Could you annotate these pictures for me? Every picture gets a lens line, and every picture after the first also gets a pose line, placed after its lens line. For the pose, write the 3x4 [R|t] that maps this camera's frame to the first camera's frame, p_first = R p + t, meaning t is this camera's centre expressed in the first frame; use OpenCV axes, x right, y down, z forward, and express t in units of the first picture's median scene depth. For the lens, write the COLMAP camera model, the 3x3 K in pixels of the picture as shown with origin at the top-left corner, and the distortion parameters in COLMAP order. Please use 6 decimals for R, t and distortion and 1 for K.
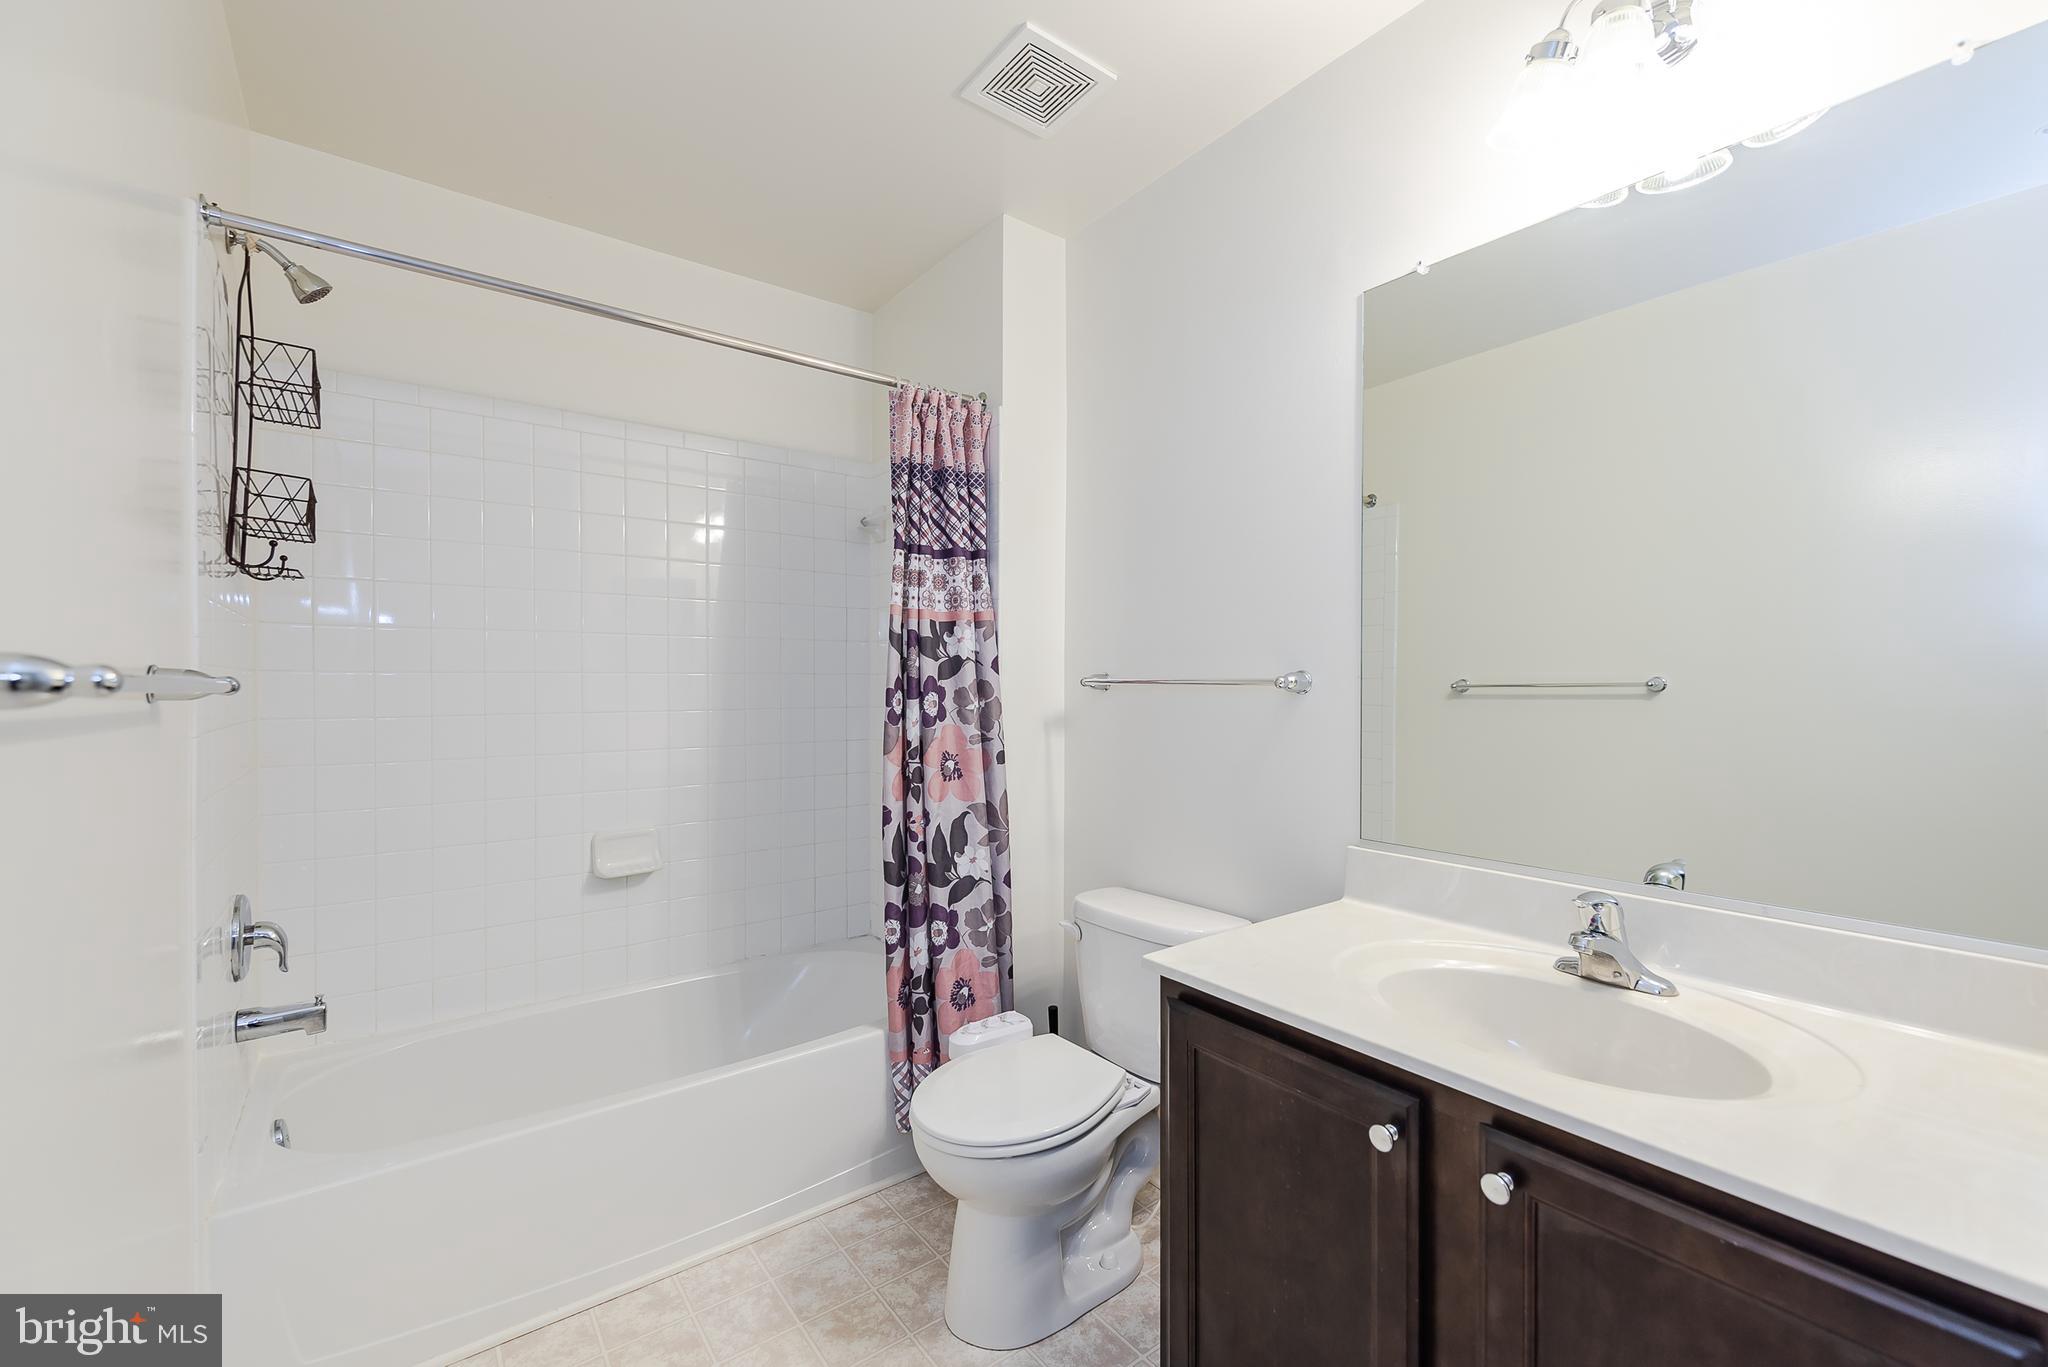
lens RADIAL K [[820.2, 0, 1024.3], [0, 820.2, 693.8], [0, 0, 1]] dist [-0.000148, -0.000212]
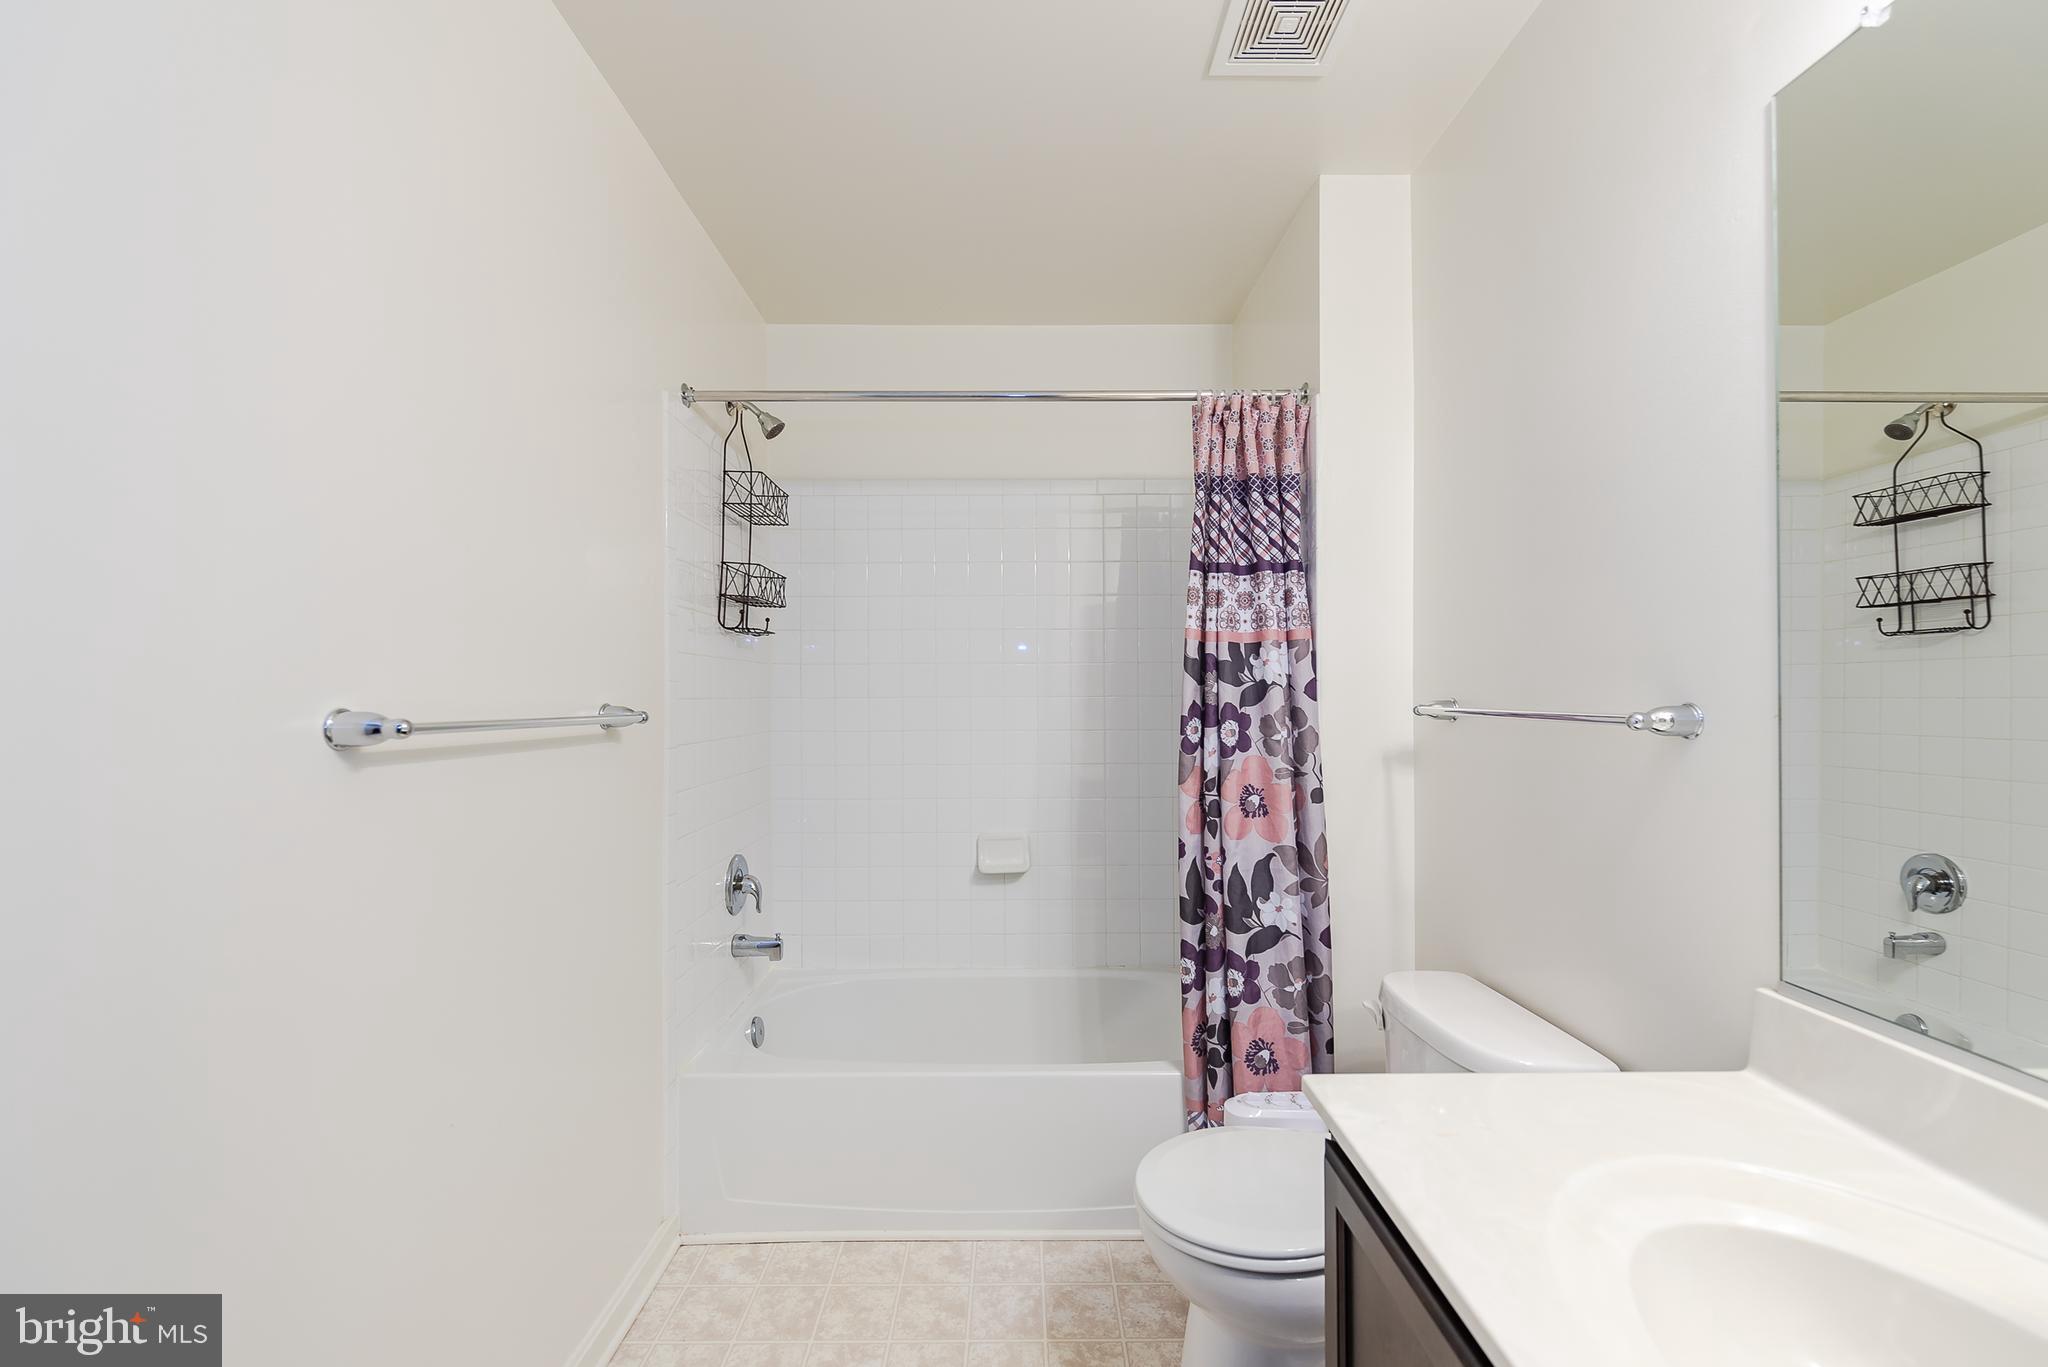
lens RADIAL K [[797.0, 0, 1036.2], [0, 797.0, 691.4], [0, 0, 1]] dist [-0.000287, -0.000440]
pose [[0.803352, -0.003395, -0.595495, 0.247002], [-0.004090, 0.999929, -0.011217, -0.023512], [0.595491, 0.011447, 0.803281, 0.146208]]
